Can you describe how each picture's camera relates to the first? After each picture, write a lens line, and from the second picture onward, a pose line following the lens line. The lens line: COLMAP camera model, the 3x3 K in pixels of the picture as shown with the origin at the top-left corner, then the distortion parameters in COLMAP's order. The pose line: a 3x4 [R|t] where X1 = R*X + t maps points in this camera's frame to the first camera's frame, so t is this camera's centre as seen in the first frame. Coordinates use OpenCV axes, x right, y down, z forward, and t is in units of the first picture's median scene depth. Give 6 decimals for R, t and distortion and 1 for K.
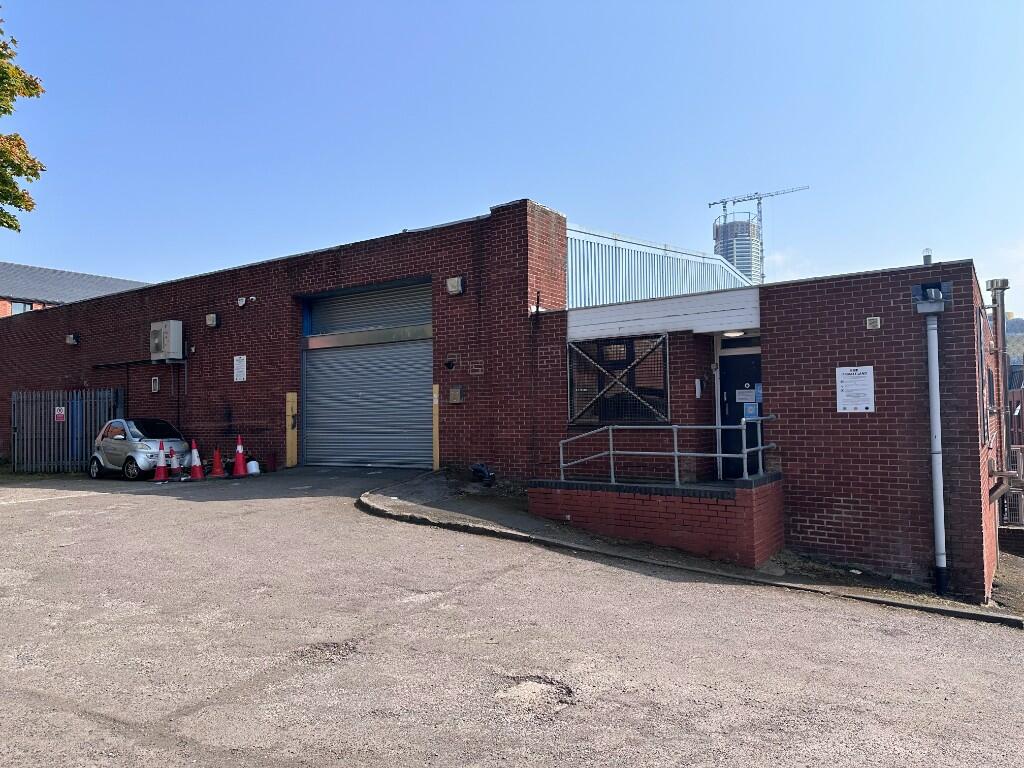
lens RADIAL K [[714.6, 0, 511.7], [0, 714.6, 386.0], [0, 0, 1]] dist [0.004842, -0.000696]
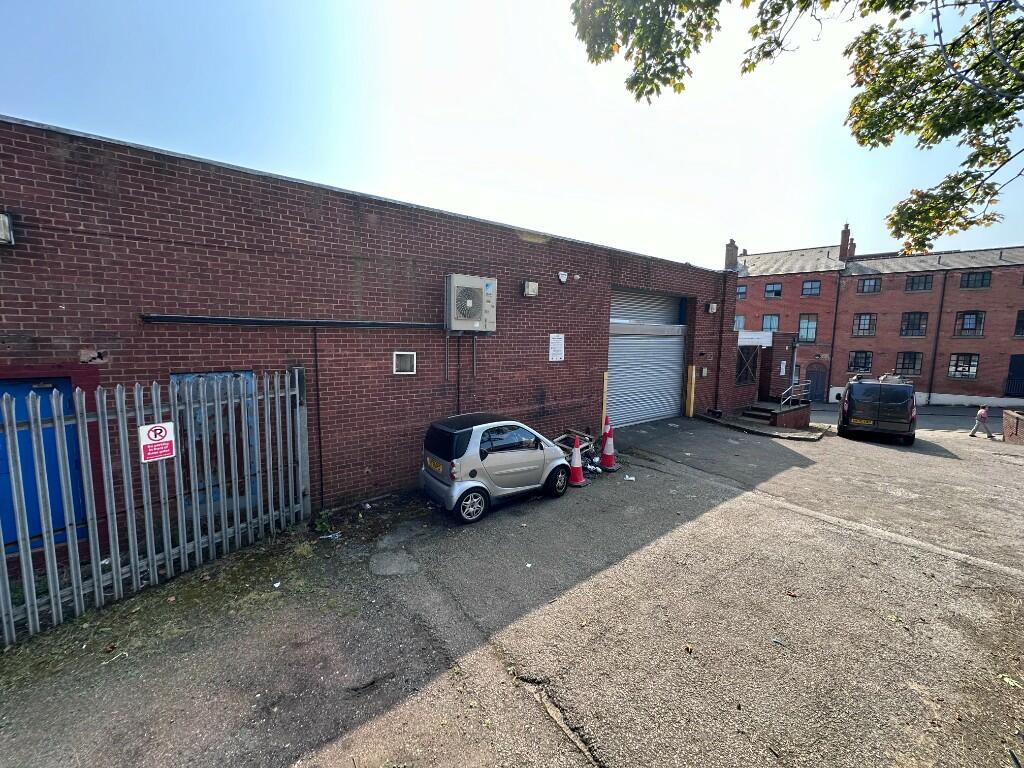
lens RADIAL K [[410.0, 0, 513.8], [0, 410.0, 381.7], [0, 0, 1]] dist [-0.002717, 0.000356]
pose [[0.319294, -0.084789, 0.943855, -0.947373], [-0.060010, 0.992181, 0.109431, -0.036408], [-0.945754, -0.091582, 0.311709, 0.906110]]
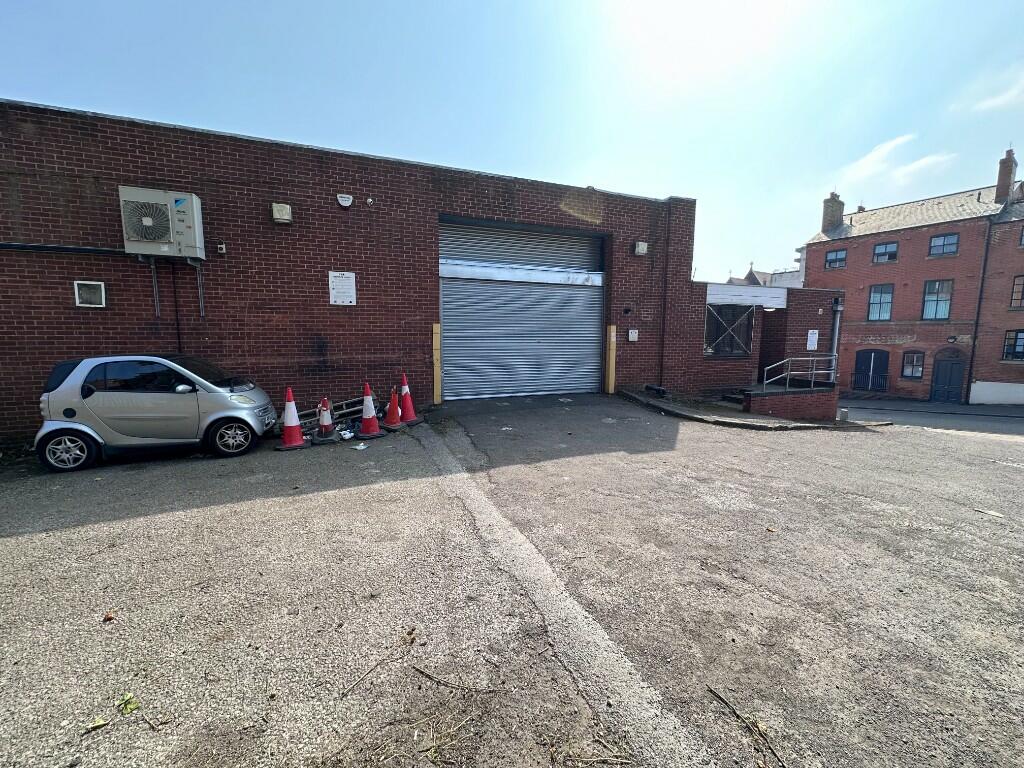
lens RADIAL K [[410.0, 0, 514.3], [0, 410.0, 382.8], [0, 0, 1]] dist [-0.002717, 0.000356]
pose [[0.571297, -0.076411, 0.817179, -0.667355], [-0.049764, 0.990600, 0.127418, 0.012056], [-0.819233, -0.113460, 0.562125, 0.598204]]
